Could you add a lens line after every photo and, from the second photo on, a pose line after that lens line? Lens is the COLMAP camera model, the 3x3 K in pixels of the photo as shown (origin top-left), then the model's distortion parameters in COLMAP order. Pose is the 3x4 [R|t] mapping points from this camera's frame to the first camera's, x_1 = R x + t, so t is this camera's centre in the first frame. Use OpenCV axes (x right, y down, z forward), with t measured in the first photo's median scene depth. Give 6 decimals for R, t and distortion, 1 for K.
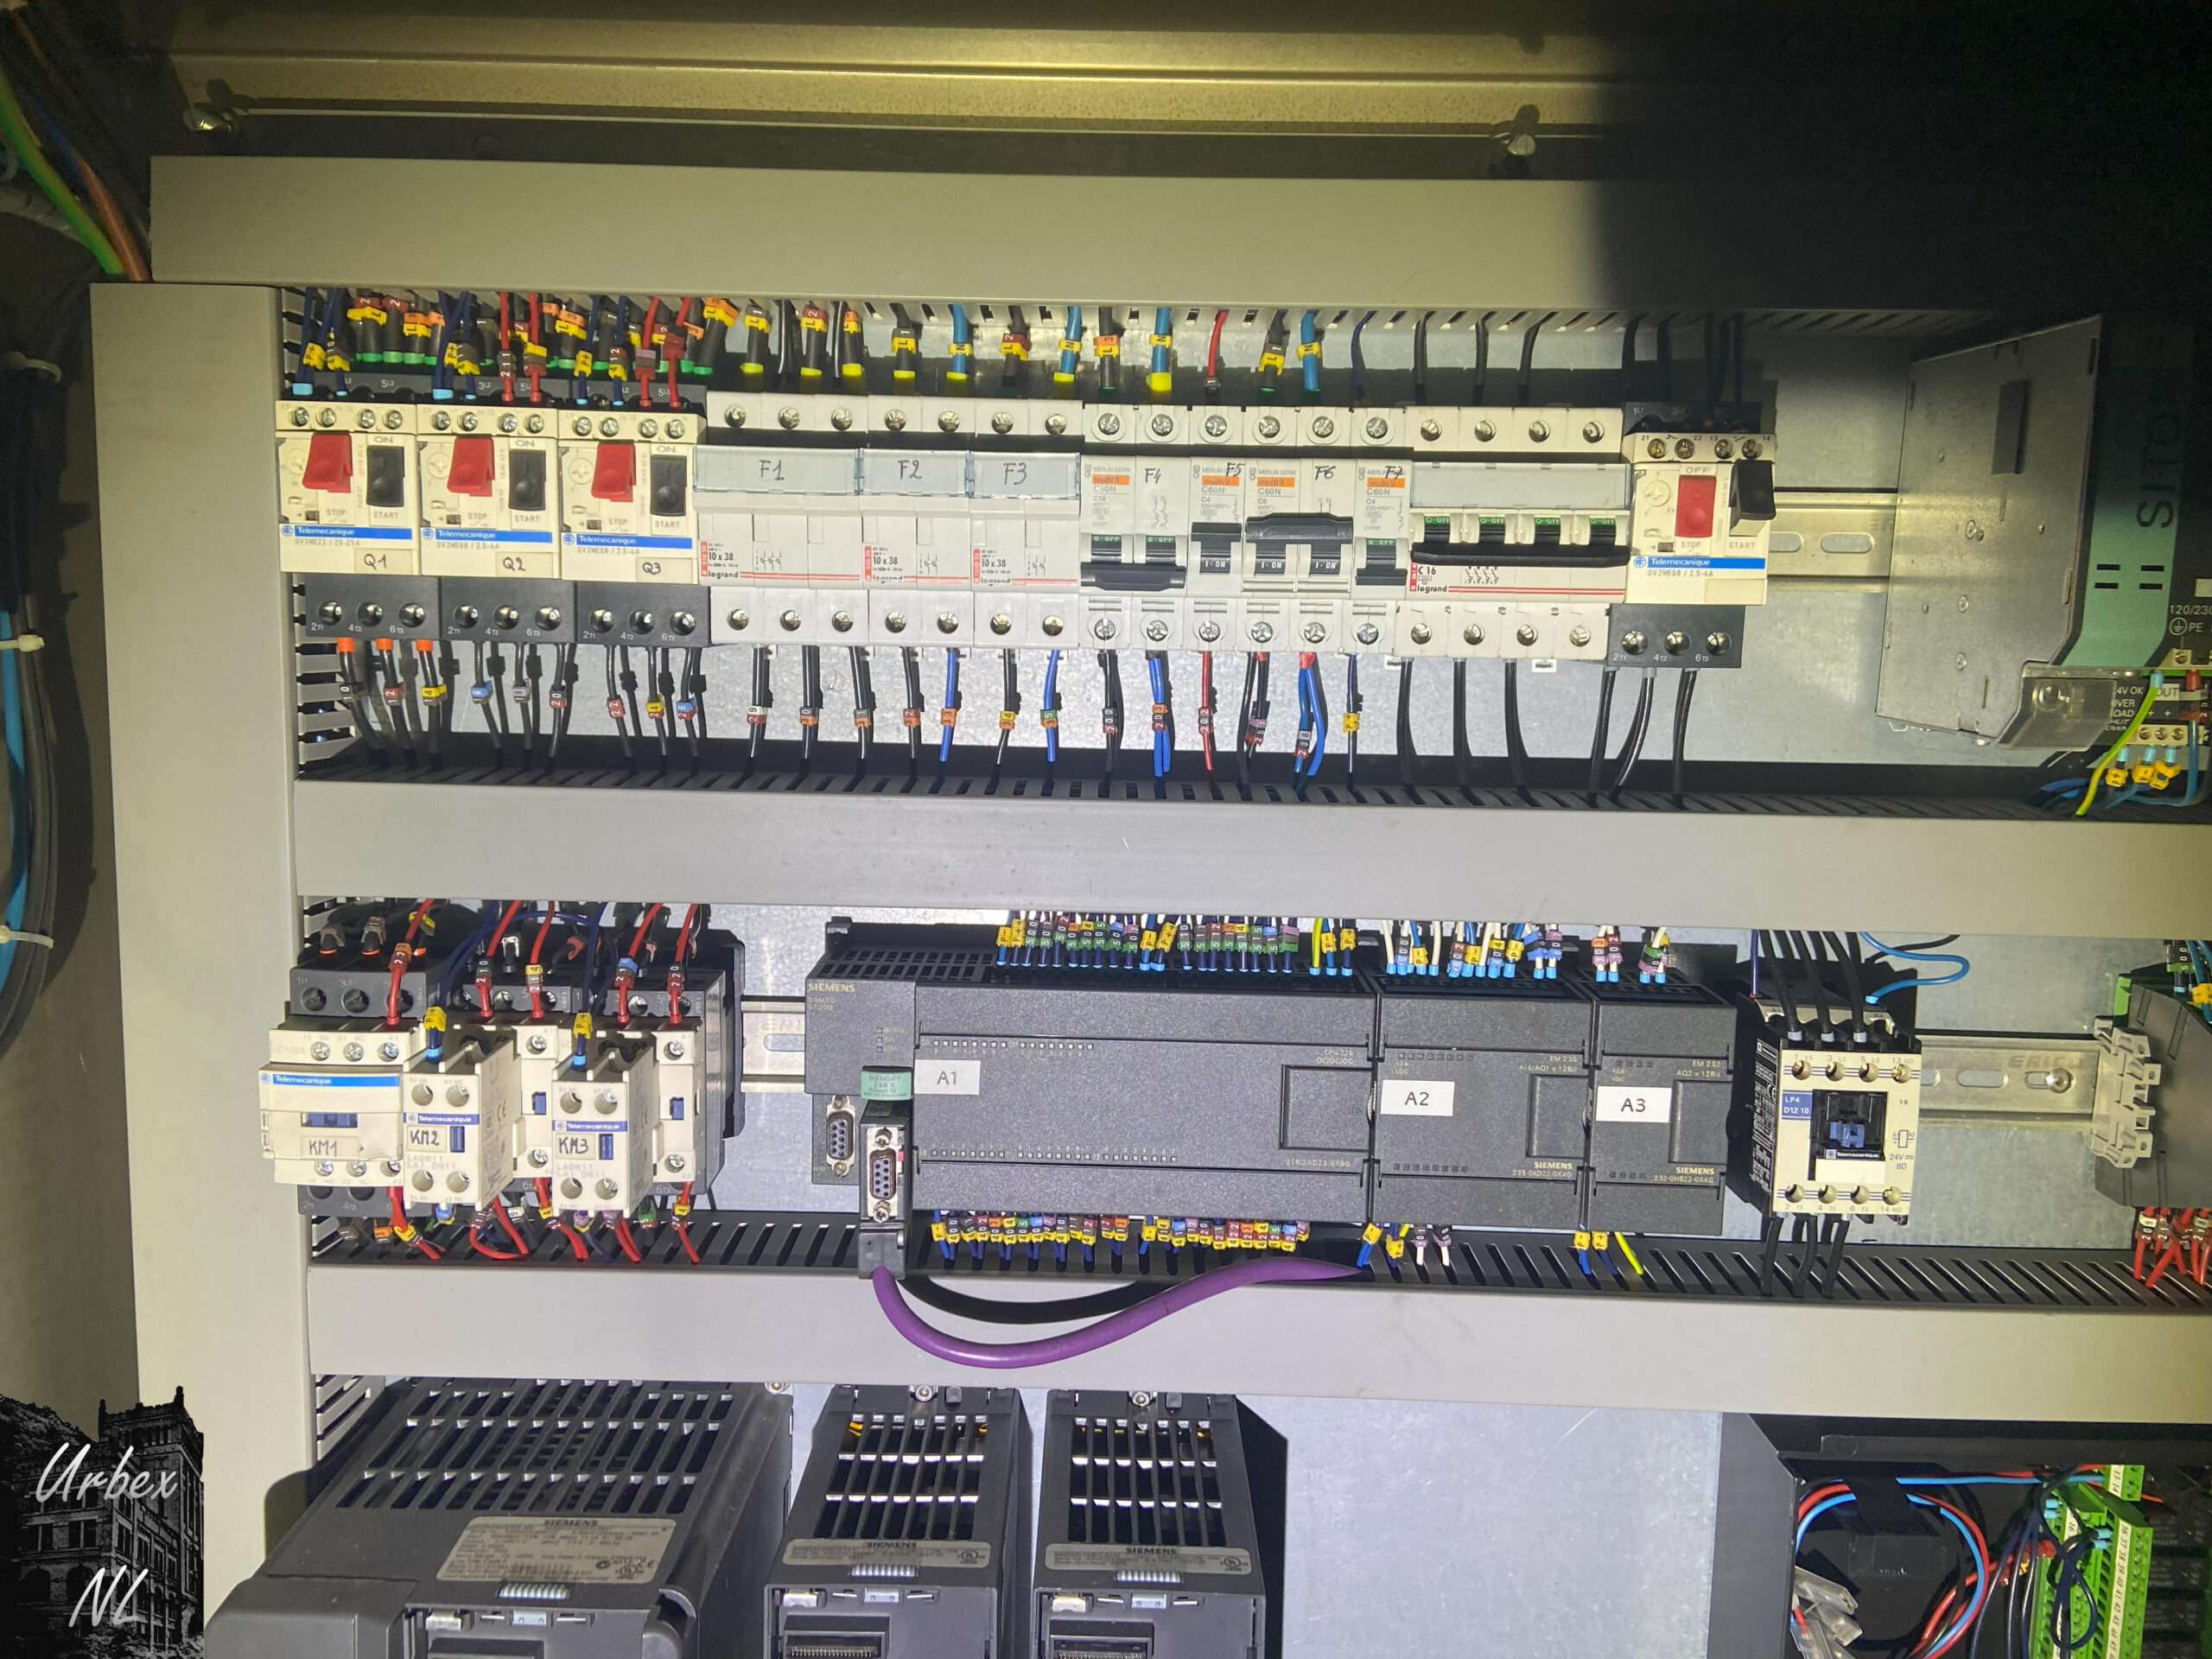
lens RADIAL K [[1674.7, 0, 1103.8], [0, 1674.7, 820.1], [0, 0, 1]] dist [0.037131, 0.002548]
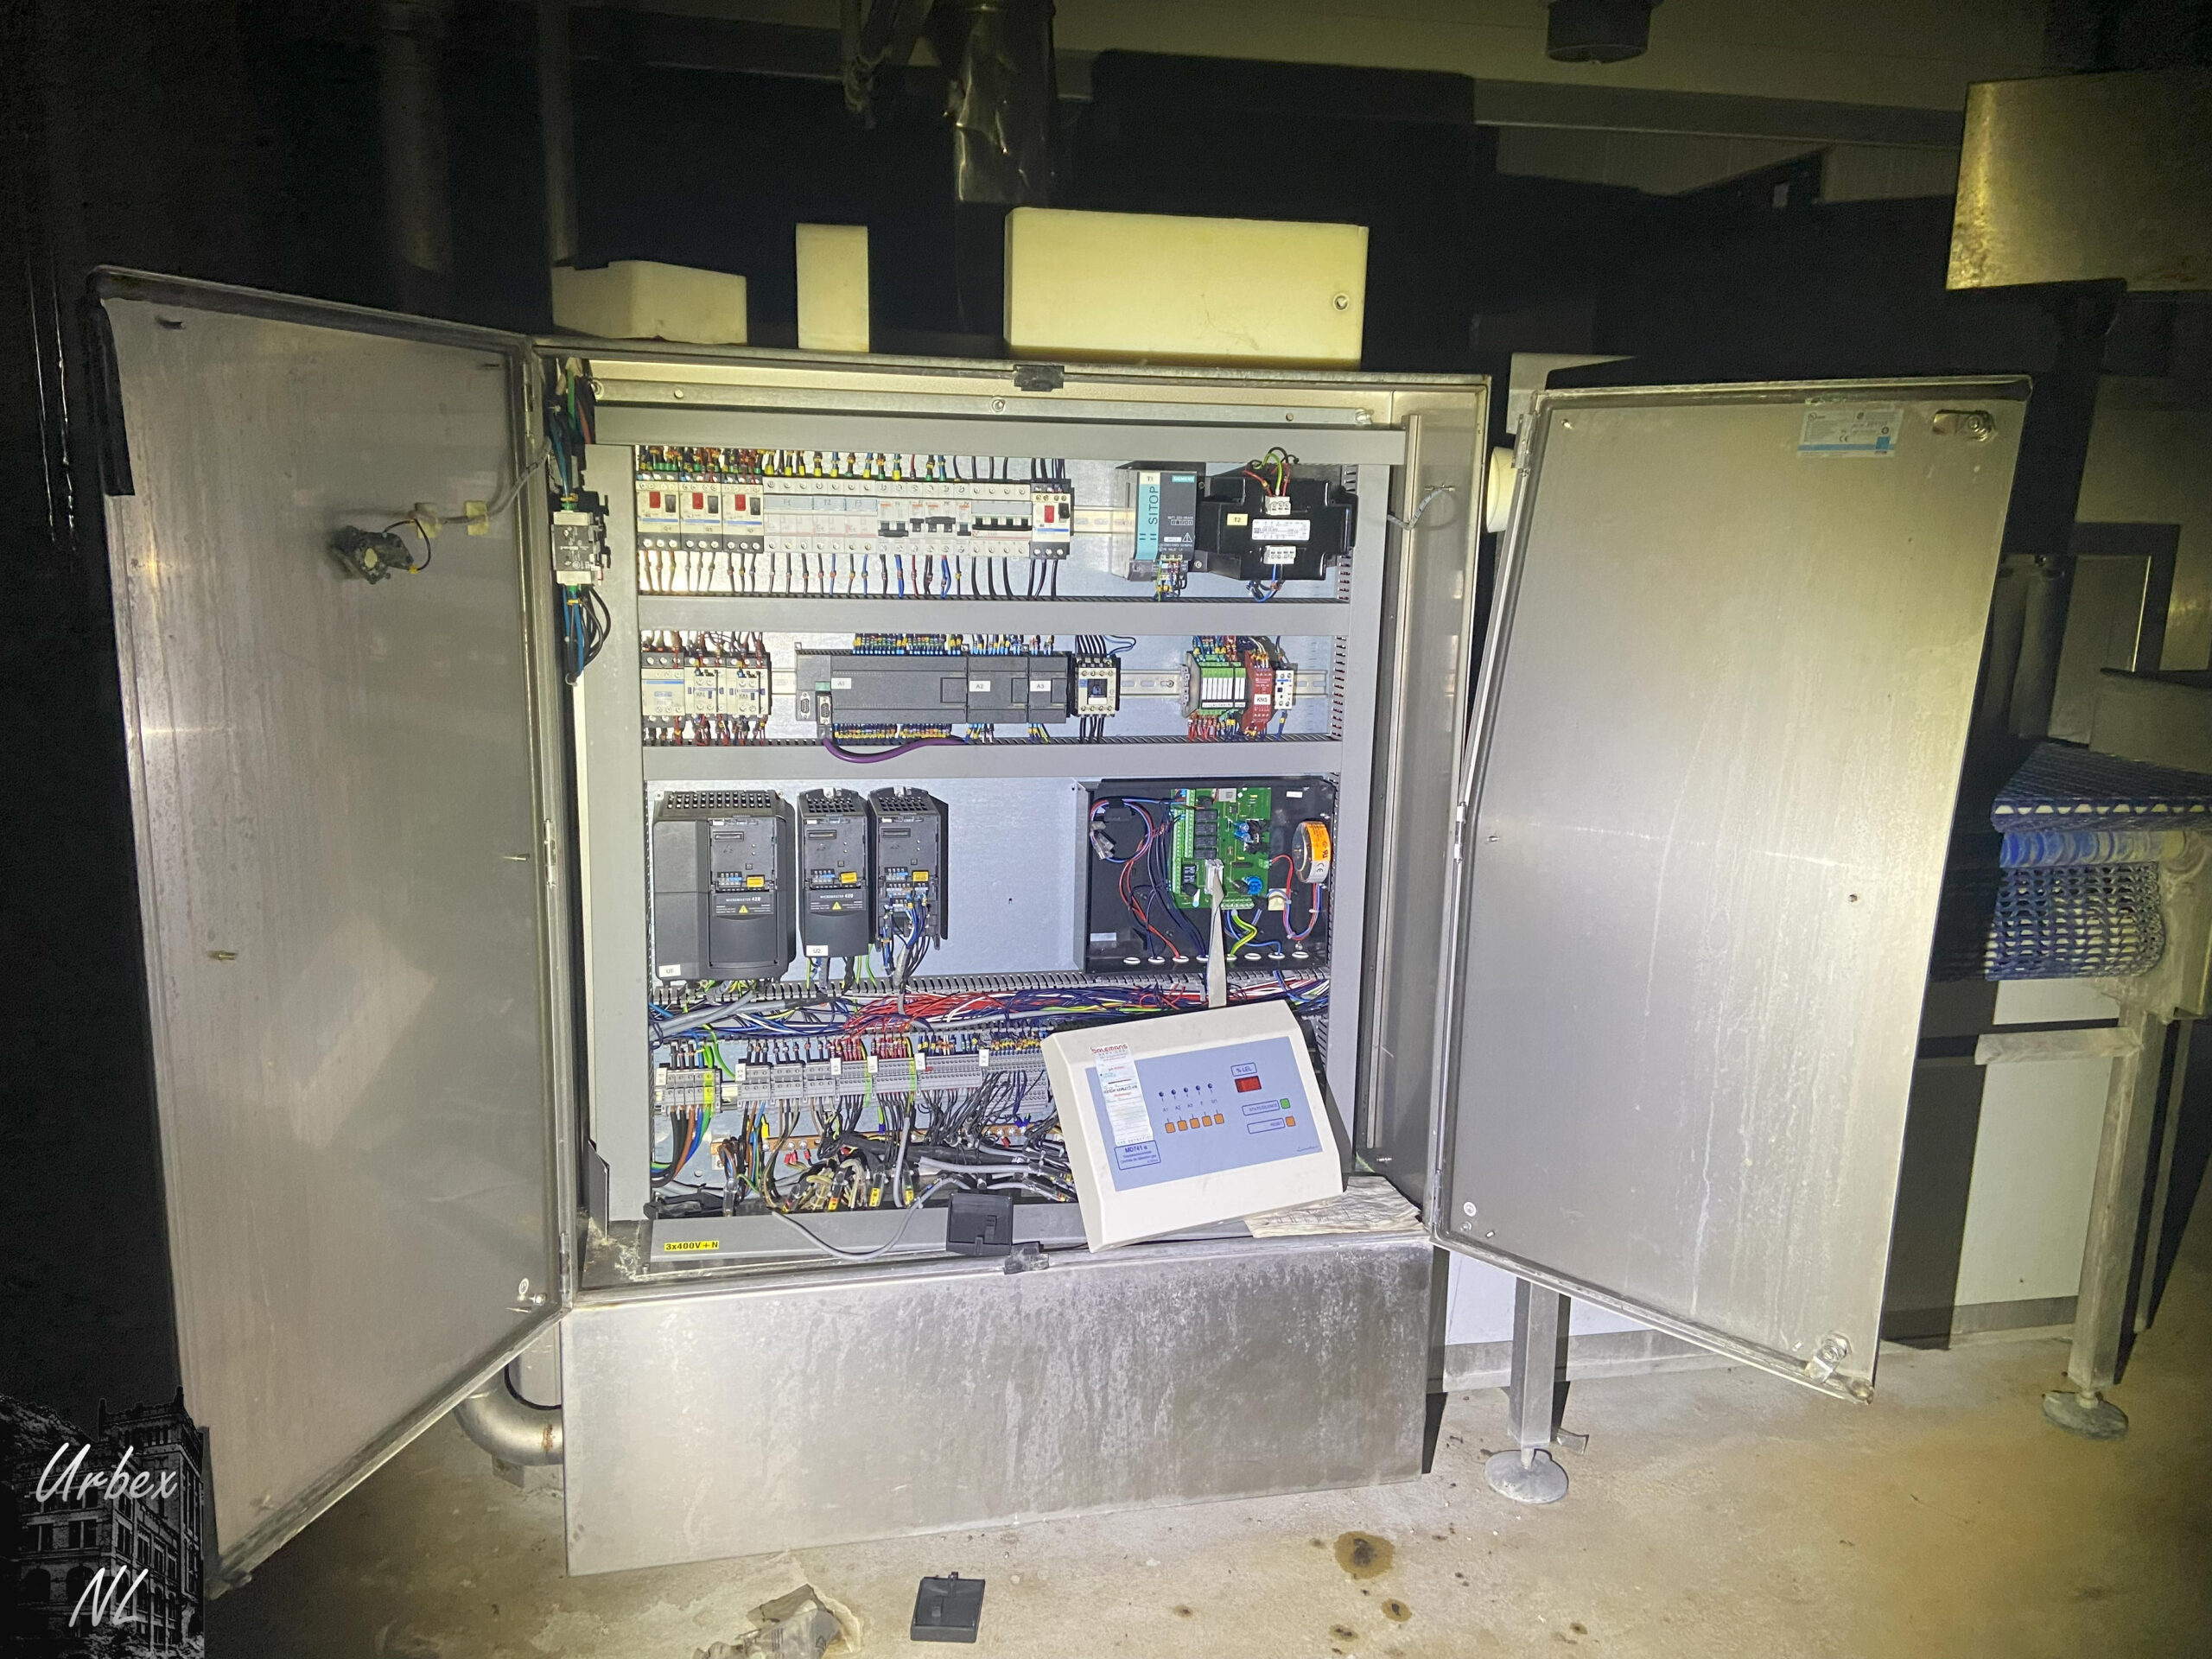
lens RADIAL K [[1674.7, 0, 1096.9], [0, 1674.7, 837.5], [0, 0, 1]] dist [0.037131, 0.002548]
pose [[0.977714, -0.038035, 0.206466, -0.310056], [0.023357, 0.997053, 0.073071, 0.237231], [-0.208637, -0.066620, 0.975722, -2.509362]]
